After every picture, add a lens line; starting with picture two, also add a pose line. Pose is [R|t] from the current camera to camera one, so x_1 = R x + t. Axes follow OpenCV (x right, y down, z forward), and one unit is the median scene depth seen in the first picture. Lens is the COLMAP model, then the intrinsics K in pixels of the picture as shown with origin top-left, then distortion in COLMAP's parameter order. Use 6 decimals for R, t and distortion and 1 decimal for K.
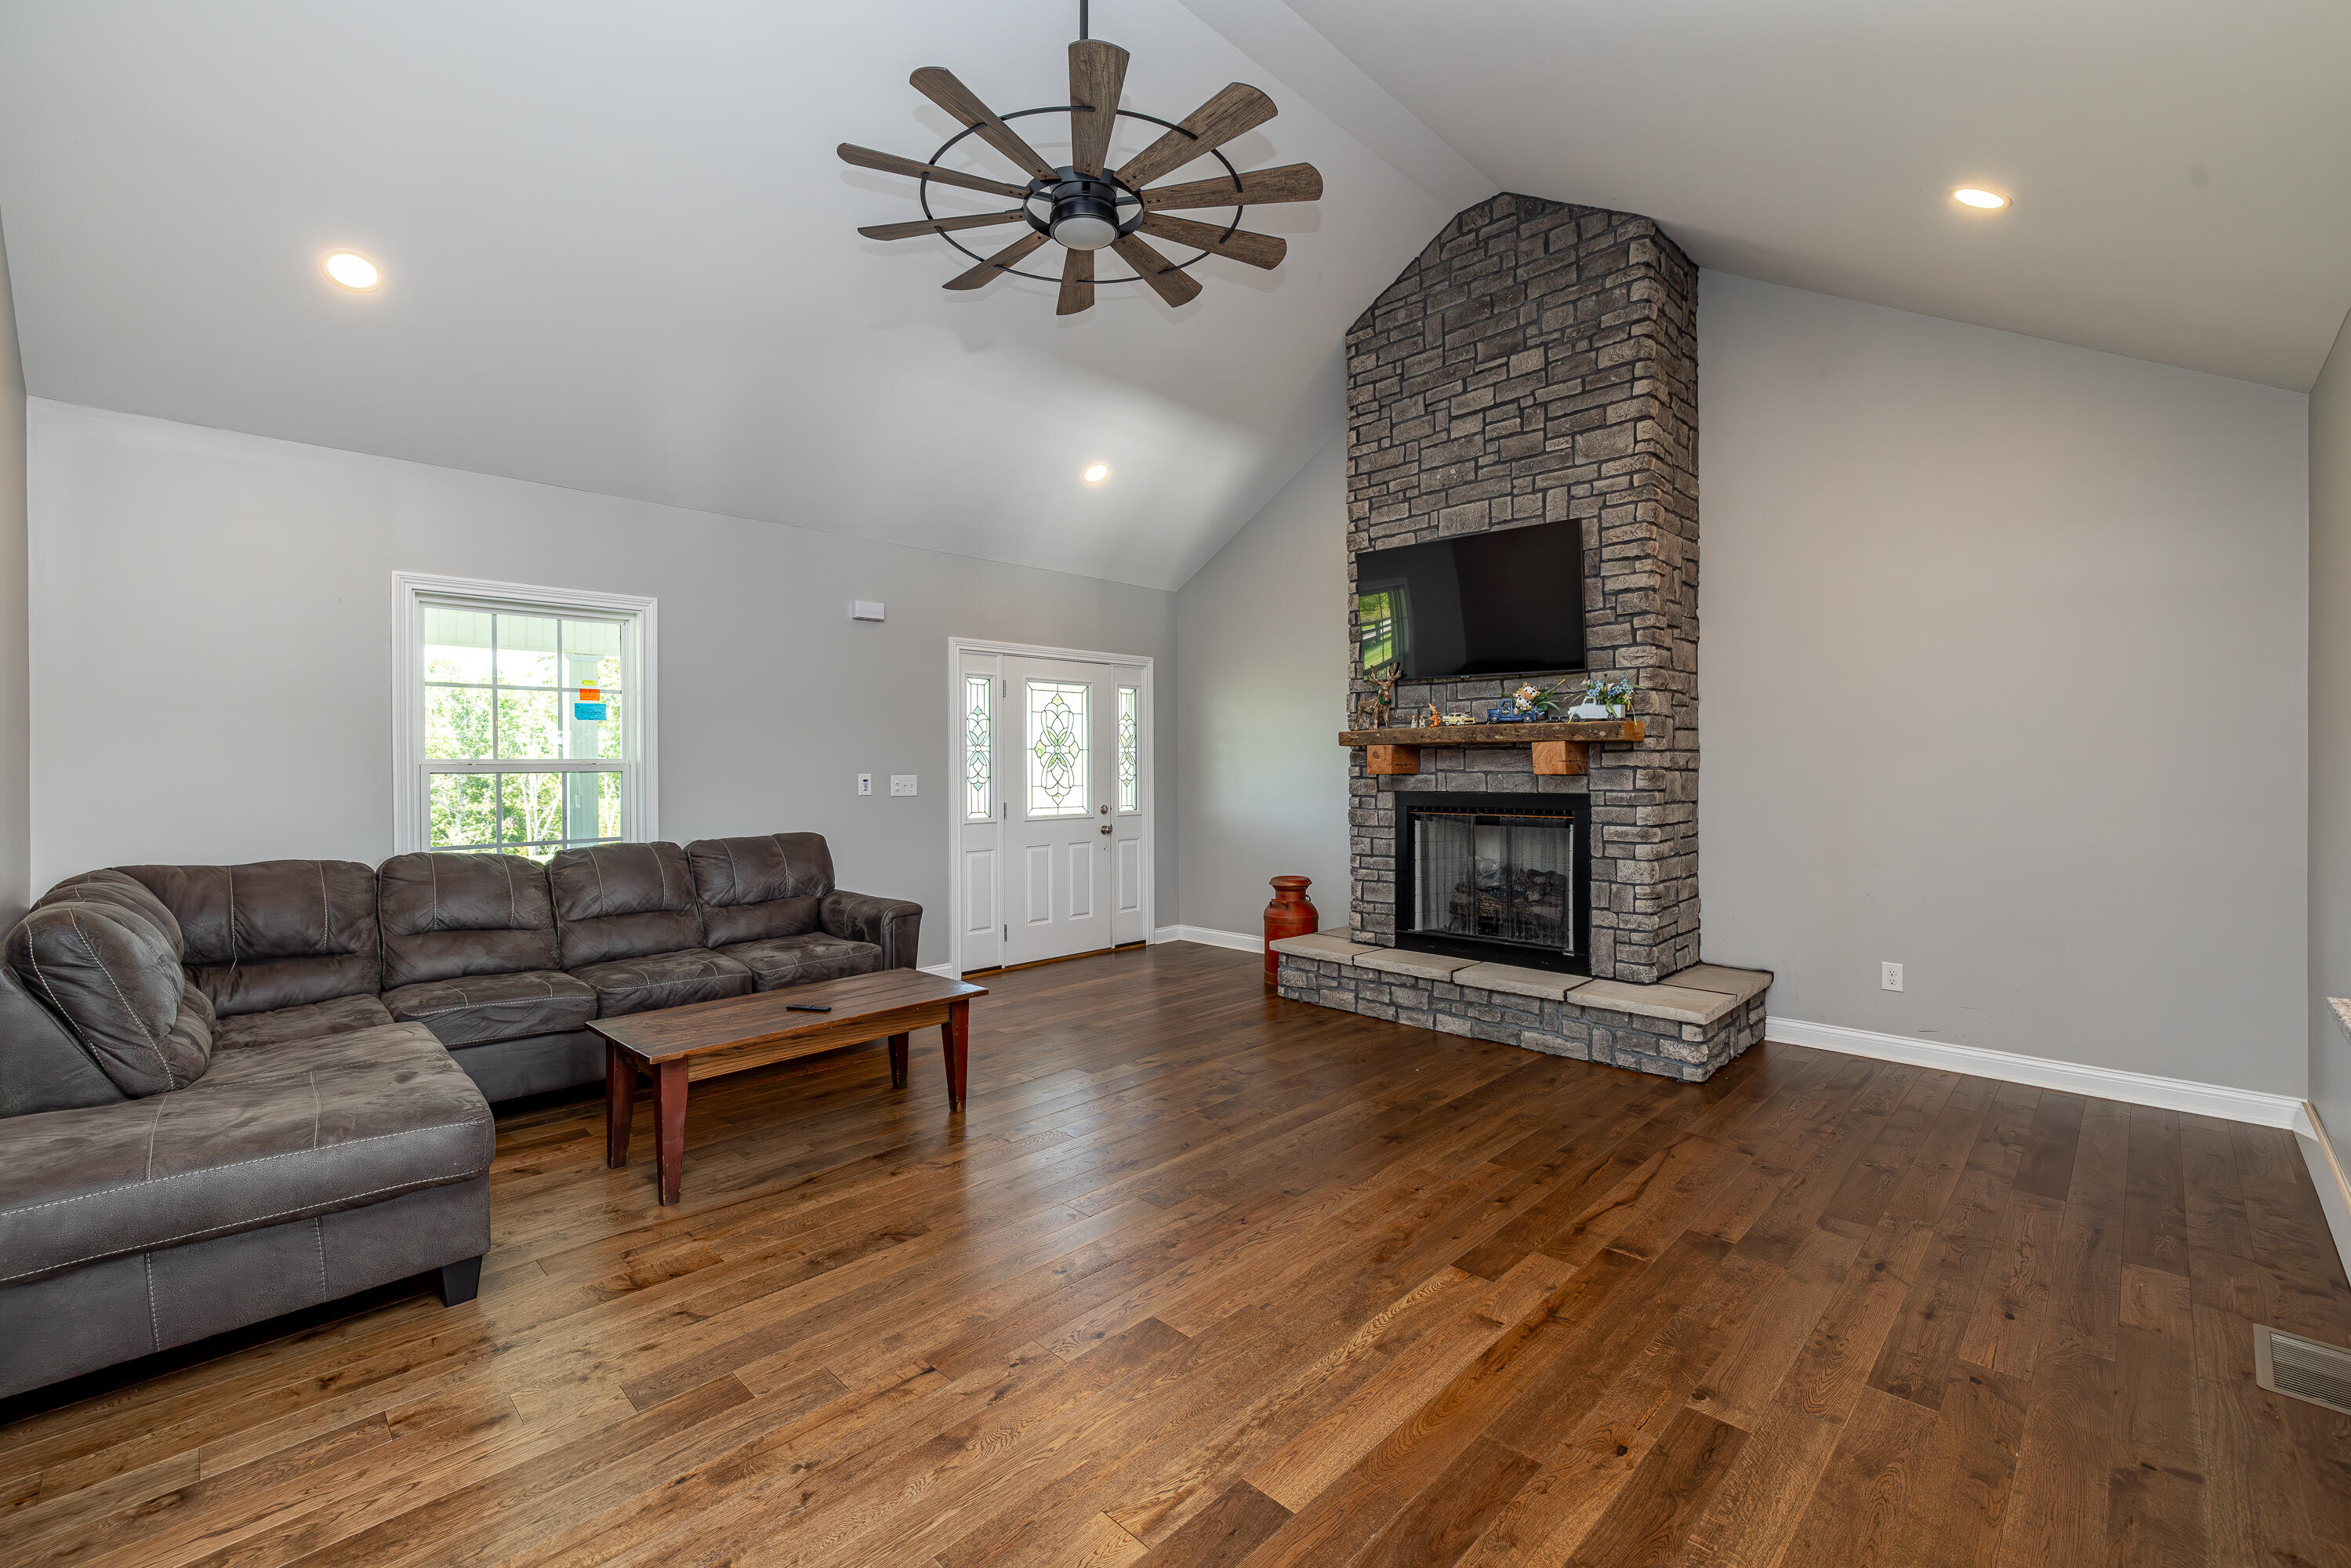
lens RADIAL K [[1002.2, 0, 1172.0], [0, 1002.2, 778.8], [0, 0, 1]] dist [0.007792, 0.000016]
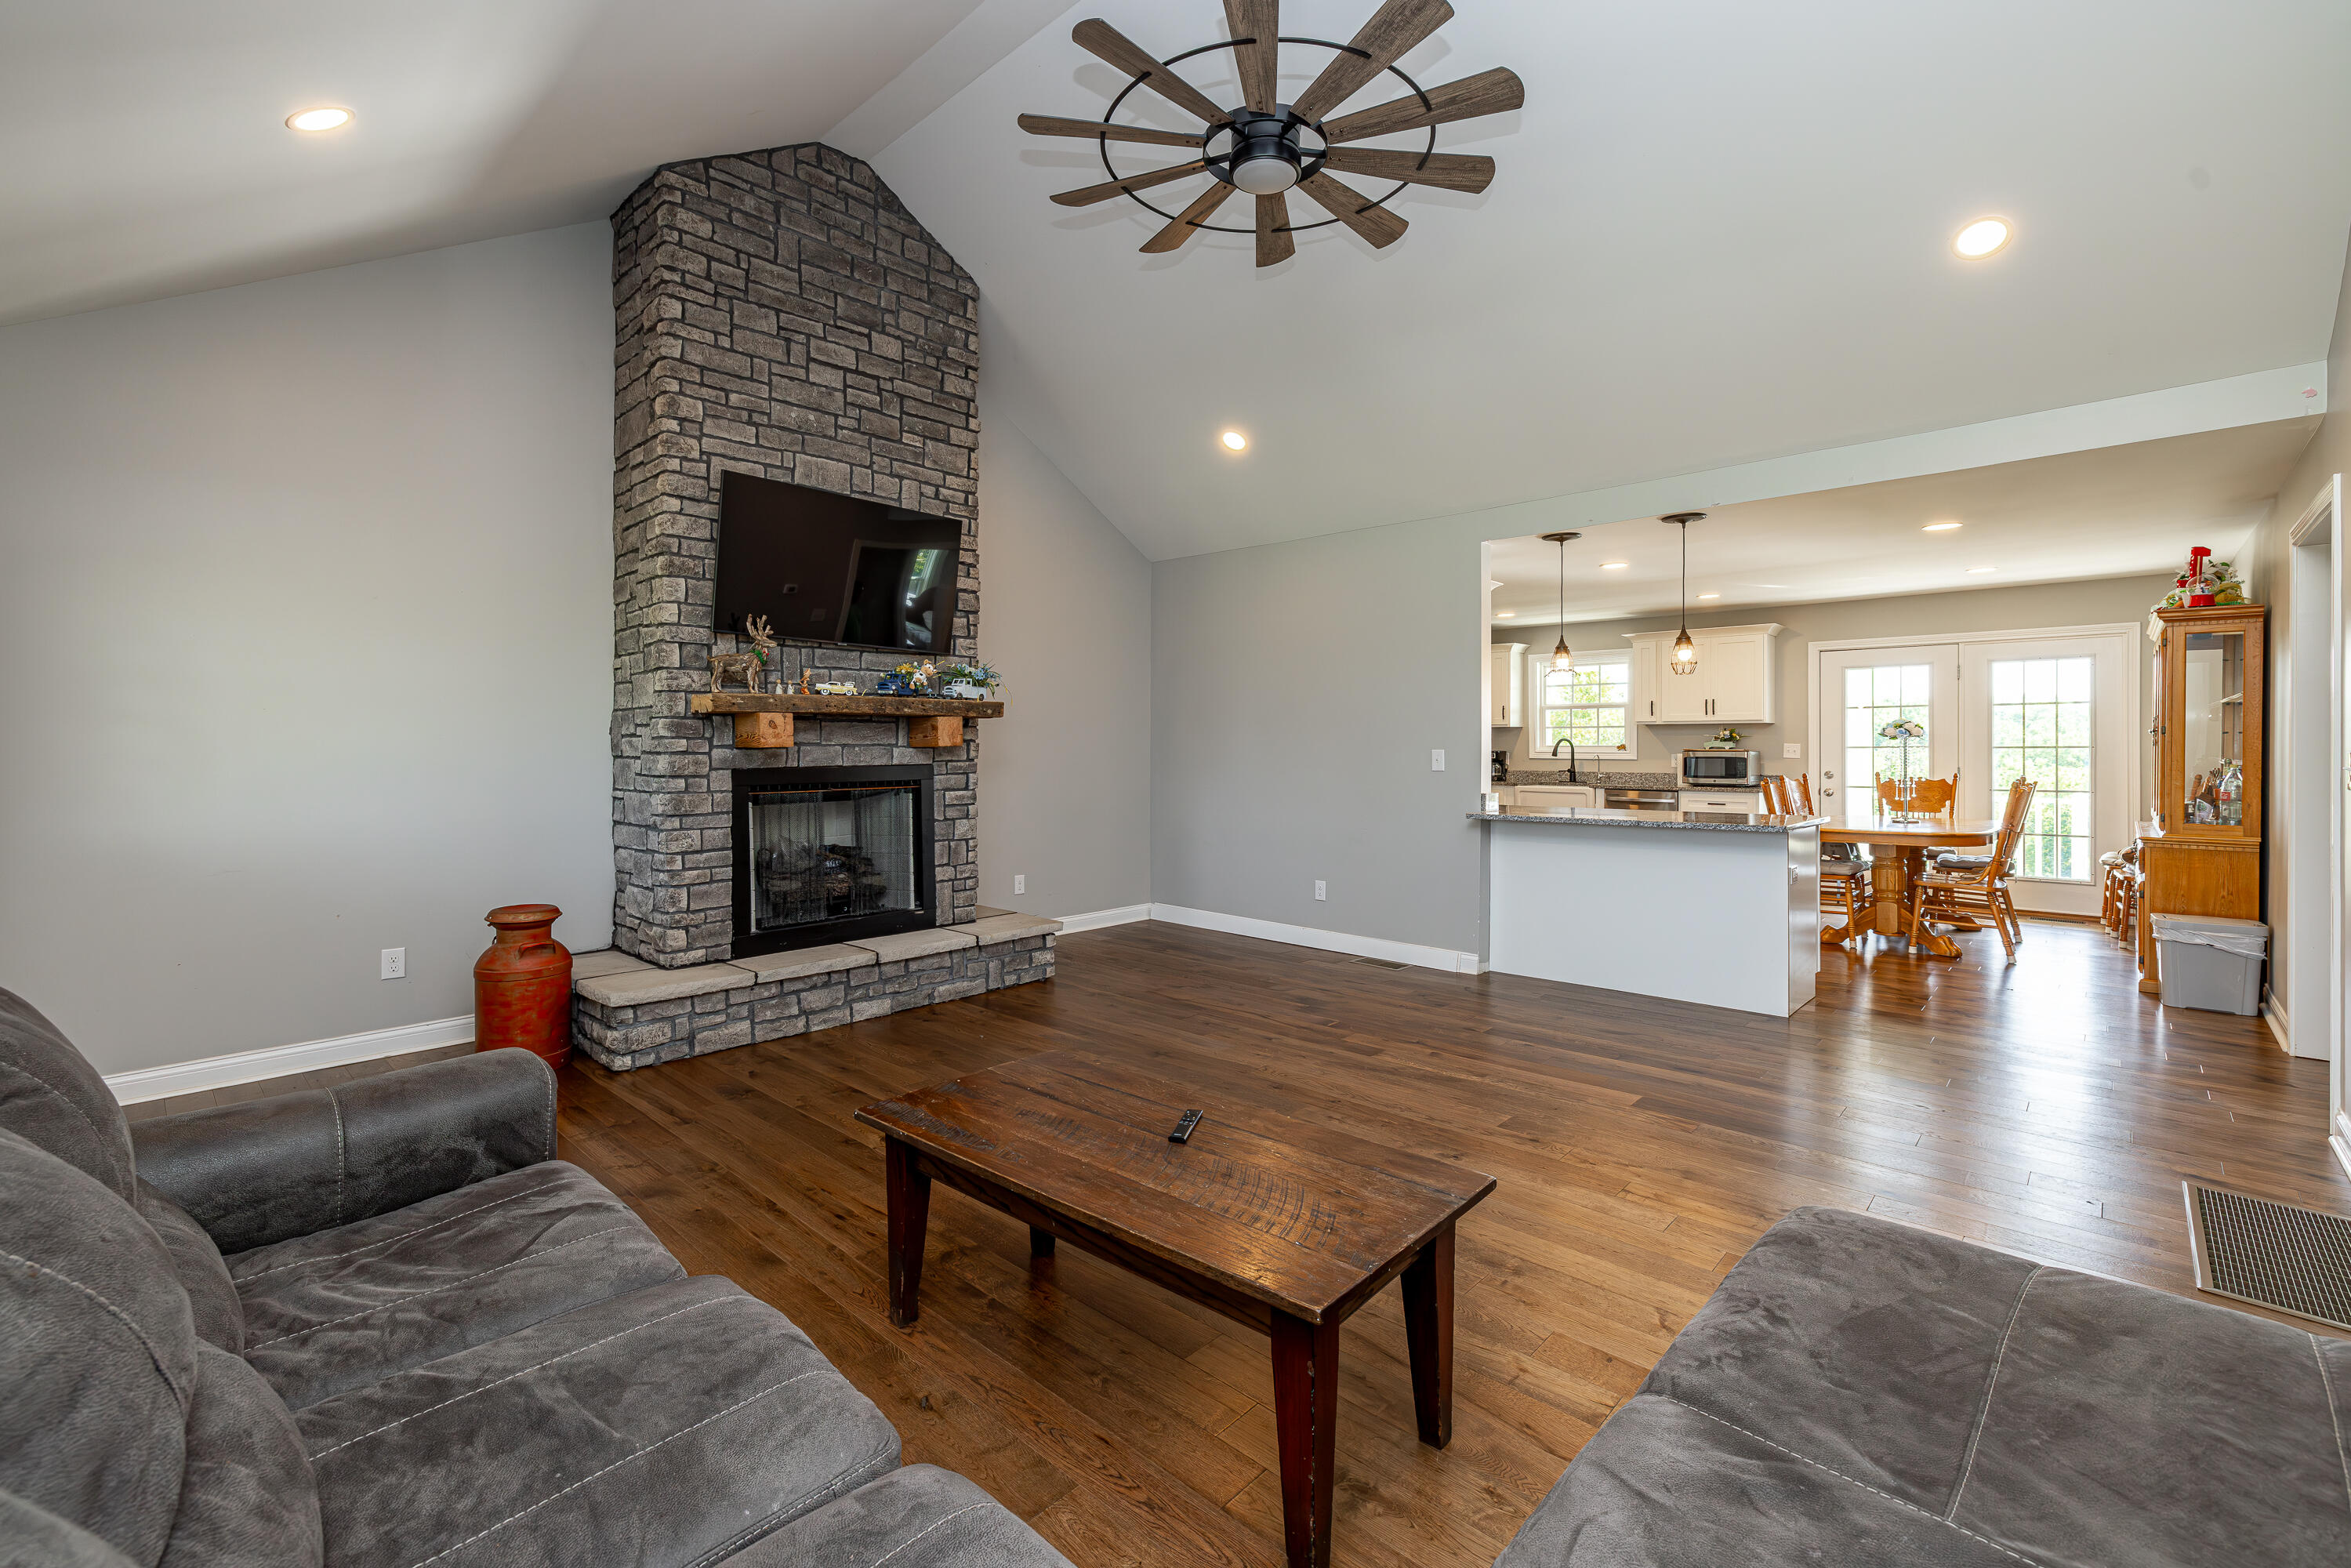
lens RADIAL K [[1002.2, 0, 1194.2], [0, 1002.2, 762.2], [0, 0, 1]] dist [0.007792, 0.000016]
pose [[-0.038225, -0.011678, 0.999201, -0.613501], [0.018779, 0.999747, 0.012403, 0.003810], [-0.999093, 0.019238, -0.037996, 0.648419]]
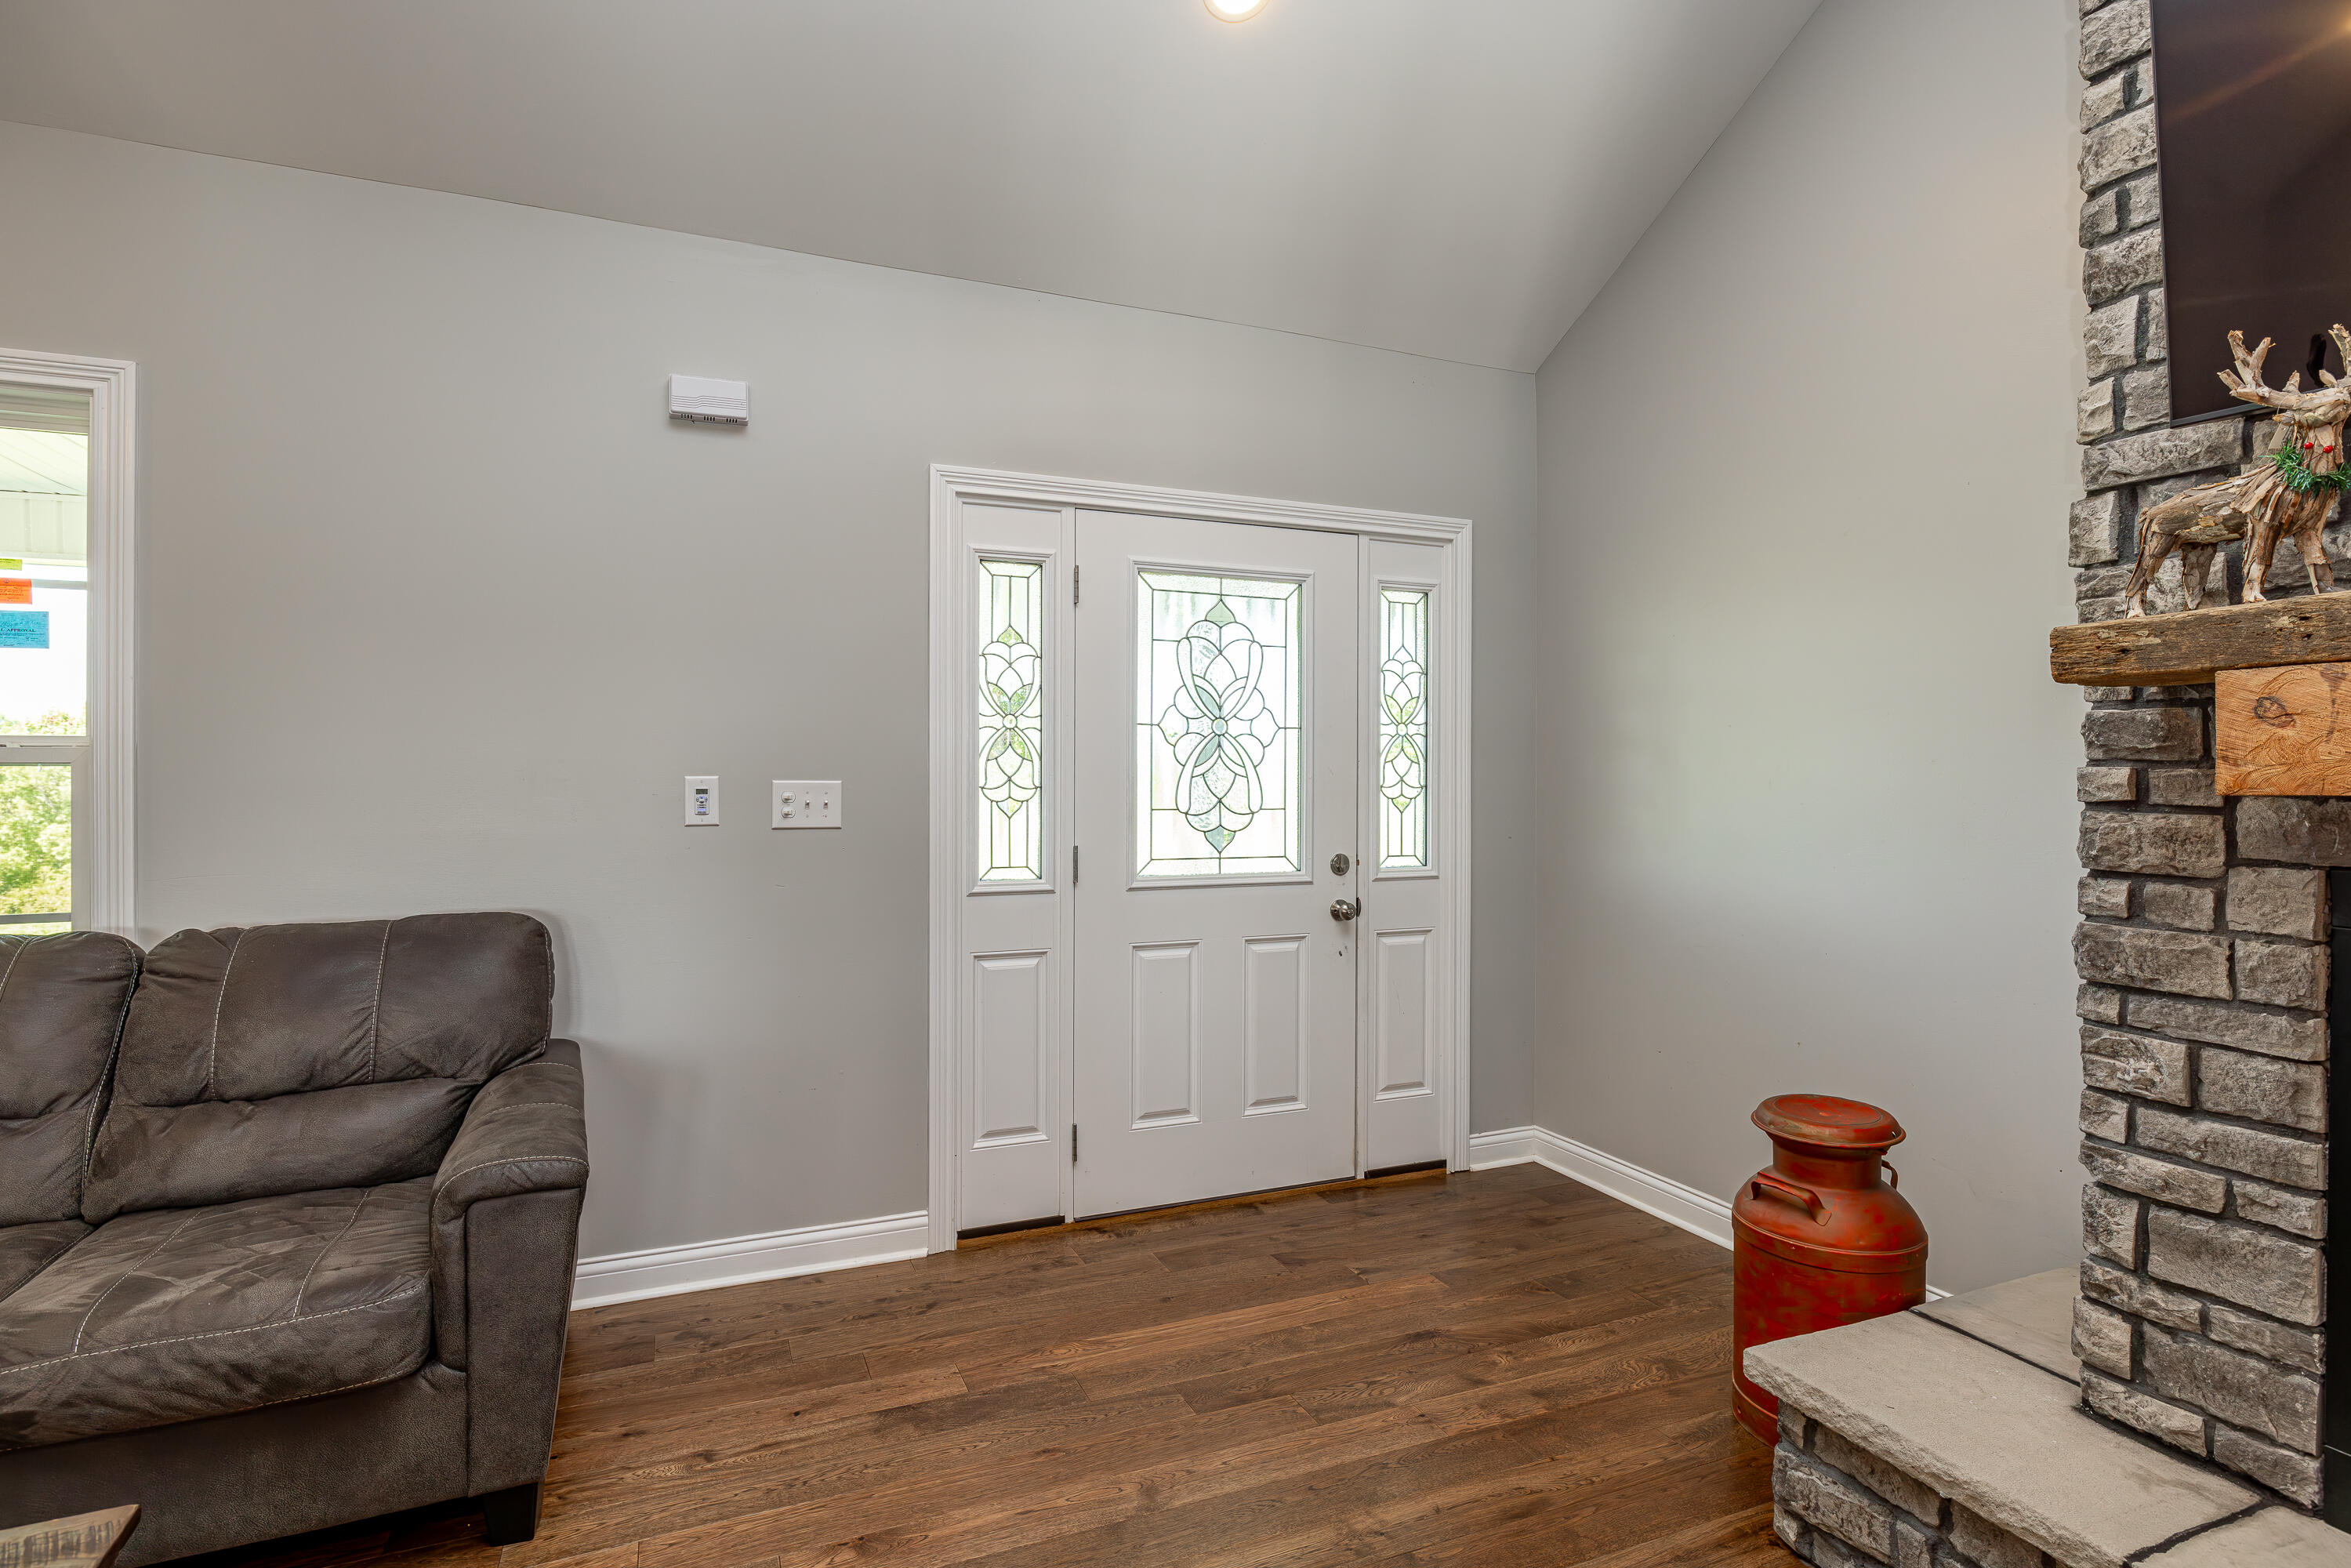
lens RADIAL K [[1133.0, 0, 1158.0], [0, 1133.0, 777.7], [0, 0, 1]] dist [-0.002487, -0.000349]
pose [[0.916878, 0.009102, -0.399063, 0.071935], [-0.012988, 0.999891, -0.007035, -0.003422], [0.398956, 0.011633, 0.916896, 0.636066]]
